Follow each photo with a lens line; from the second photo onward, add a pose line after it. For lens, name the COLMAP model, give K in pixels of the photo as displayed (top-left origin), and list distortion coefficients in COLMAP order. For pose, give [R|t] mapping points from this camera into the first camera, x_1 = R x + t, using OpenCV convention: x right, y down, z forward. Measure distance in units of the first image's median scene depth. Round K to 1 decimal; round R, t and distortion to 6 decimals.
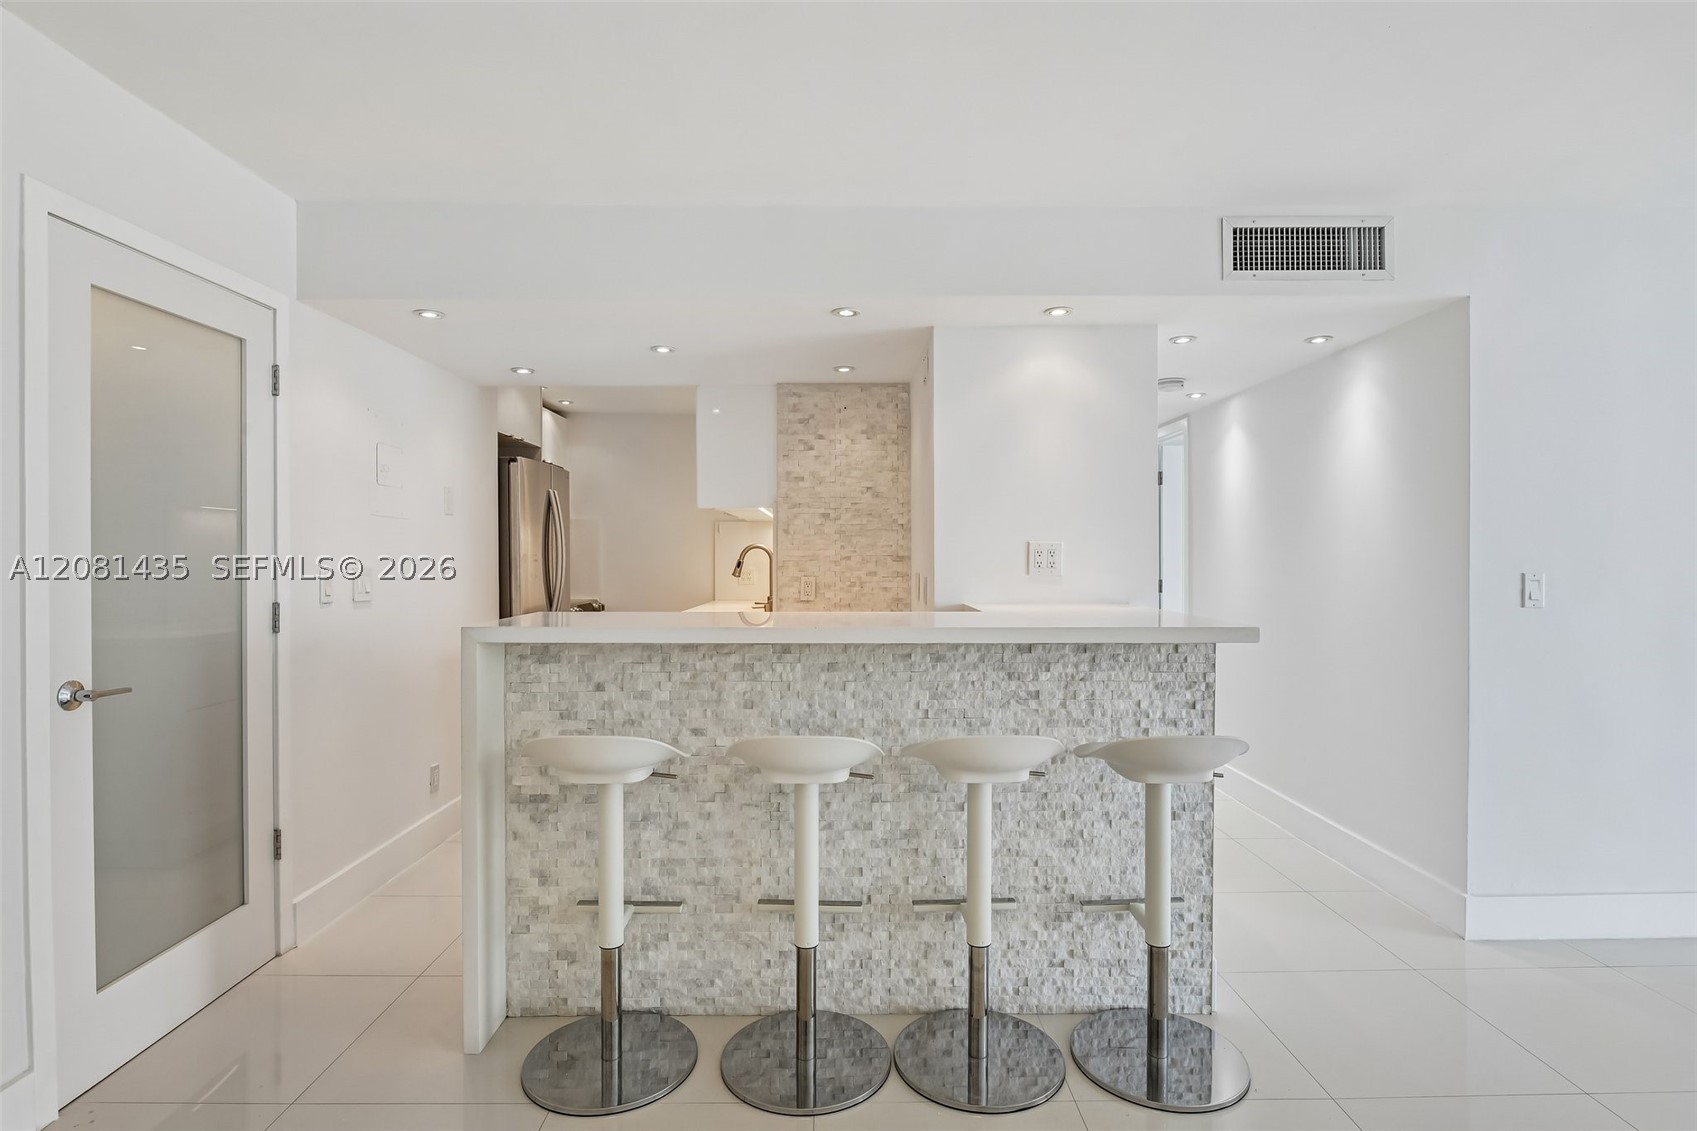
lens RADIAL K [[853.4, 0, 844.0], [0, 853.4, 558.7], [0, 0, 1]] dist [-0.004816, -0.000411]
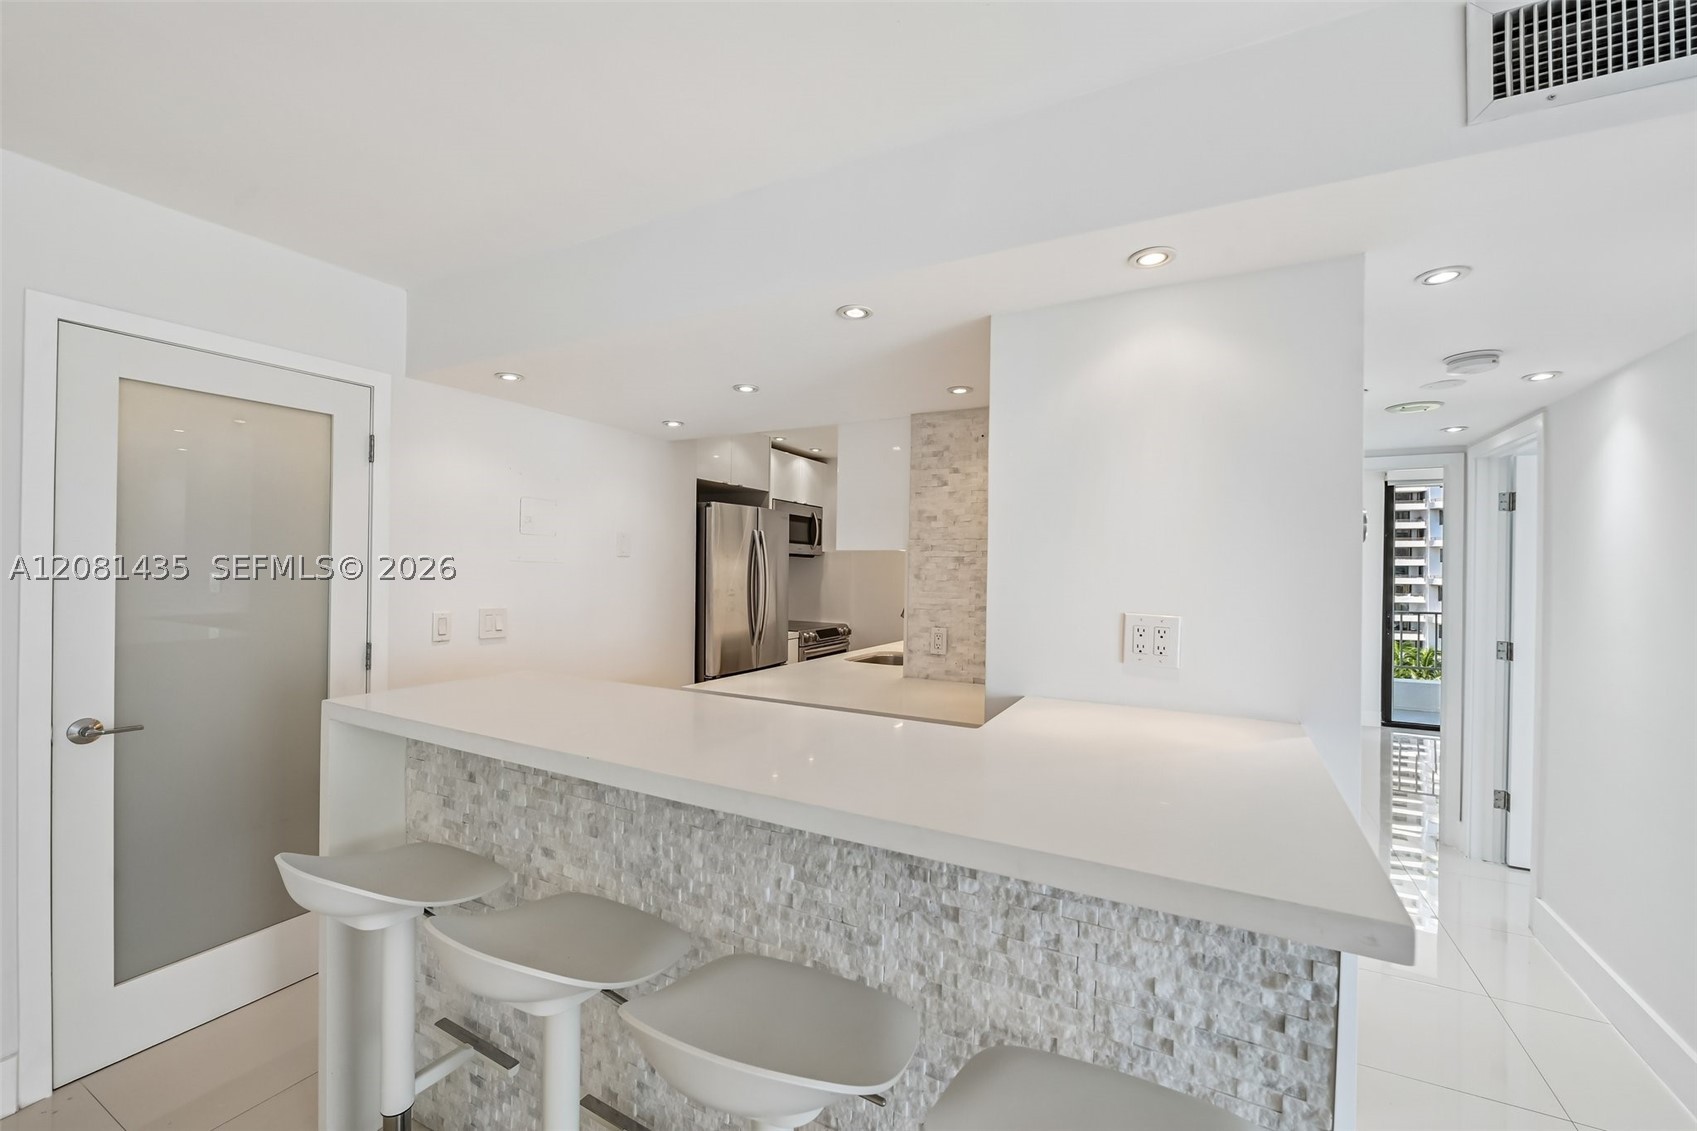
lens RADIAL K [[690.4, 0, 840.9], [0, 690.4, 565.3], [0, 0, 1]] dist [-0.009100, -0.000396]
pose [[0.878815, 0.013588, -0.476970, 0.210865], [-0.018337, 0.999818, -0.005302, -0.038475], [0.476811, 0.013406, 0.878904, 0.315794]]
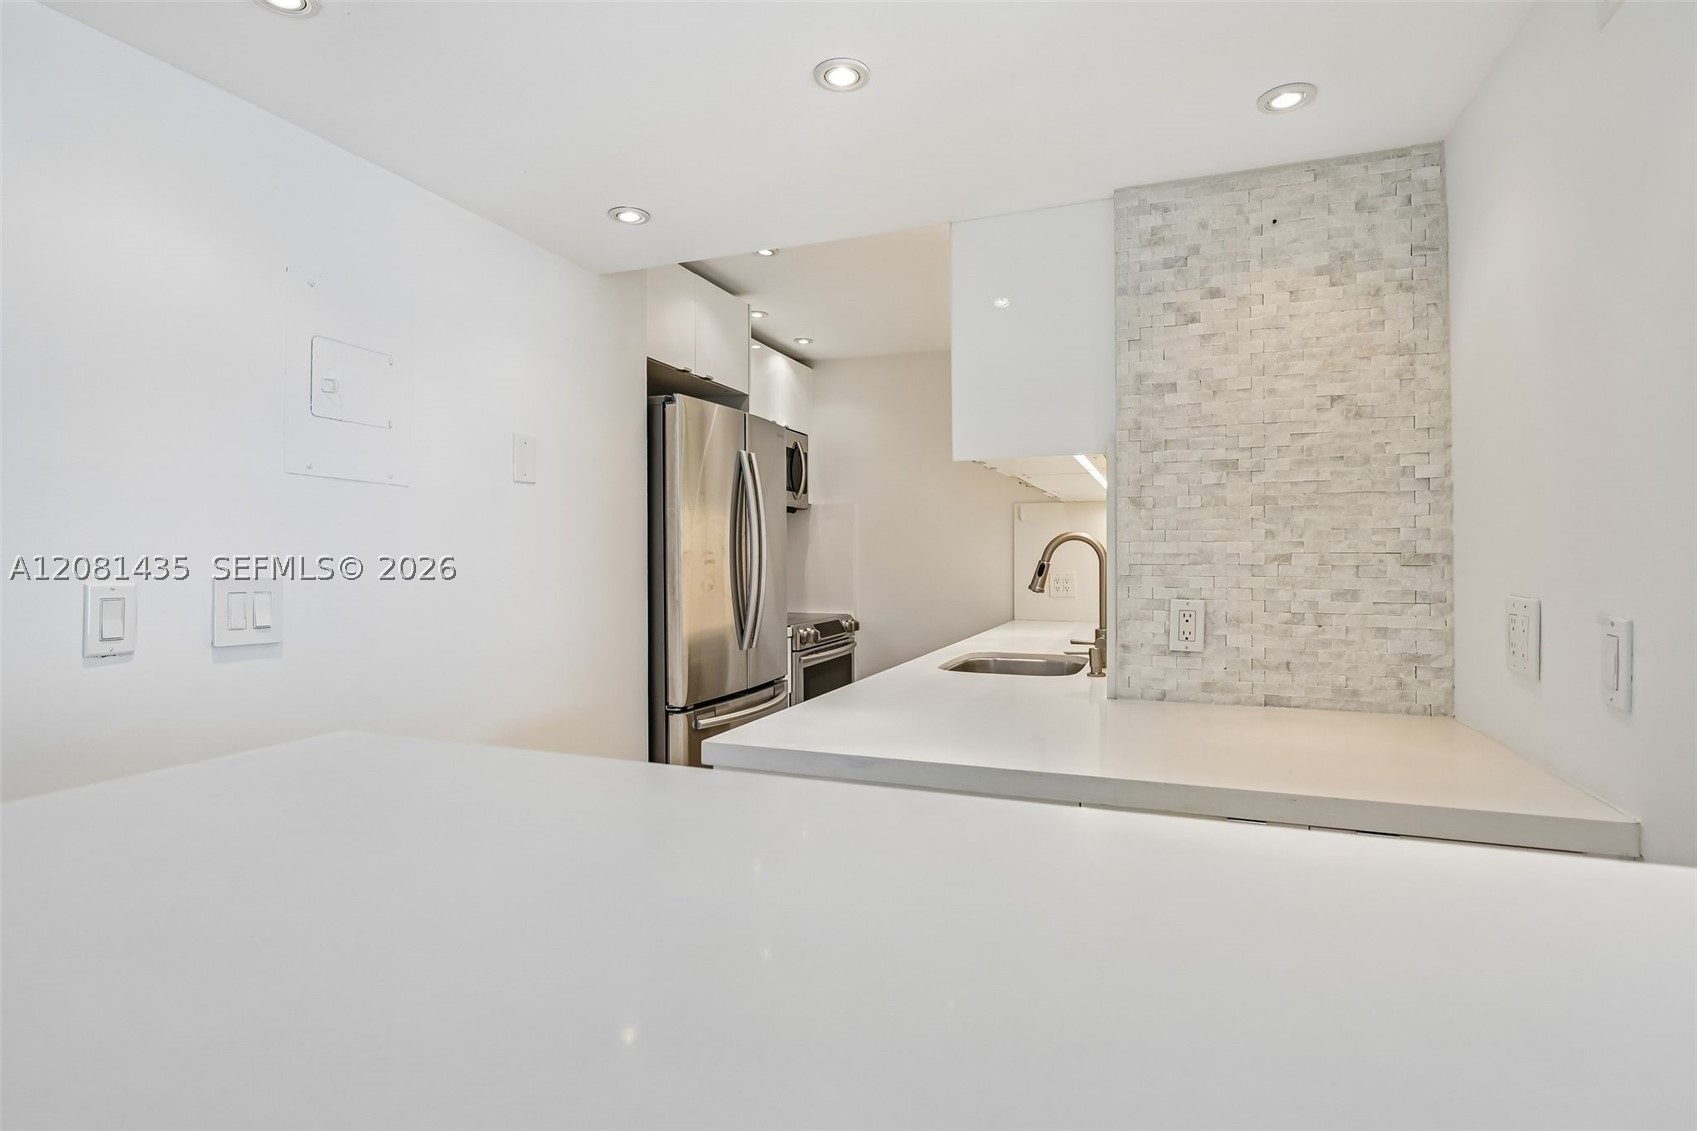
lens RADIAL K [[858.6, 0, 842.4], [0, 858.6, 543.9], [0, 0, 1]] dist [-0.003978, -0.000481]
pose [[0.930312, -0.005114, -0.366734, -0.045220], [-0.000611, 0.999880, -0.015492, -0.001426], [0.366769, 0.014637, 0.930197, 0.503897]]
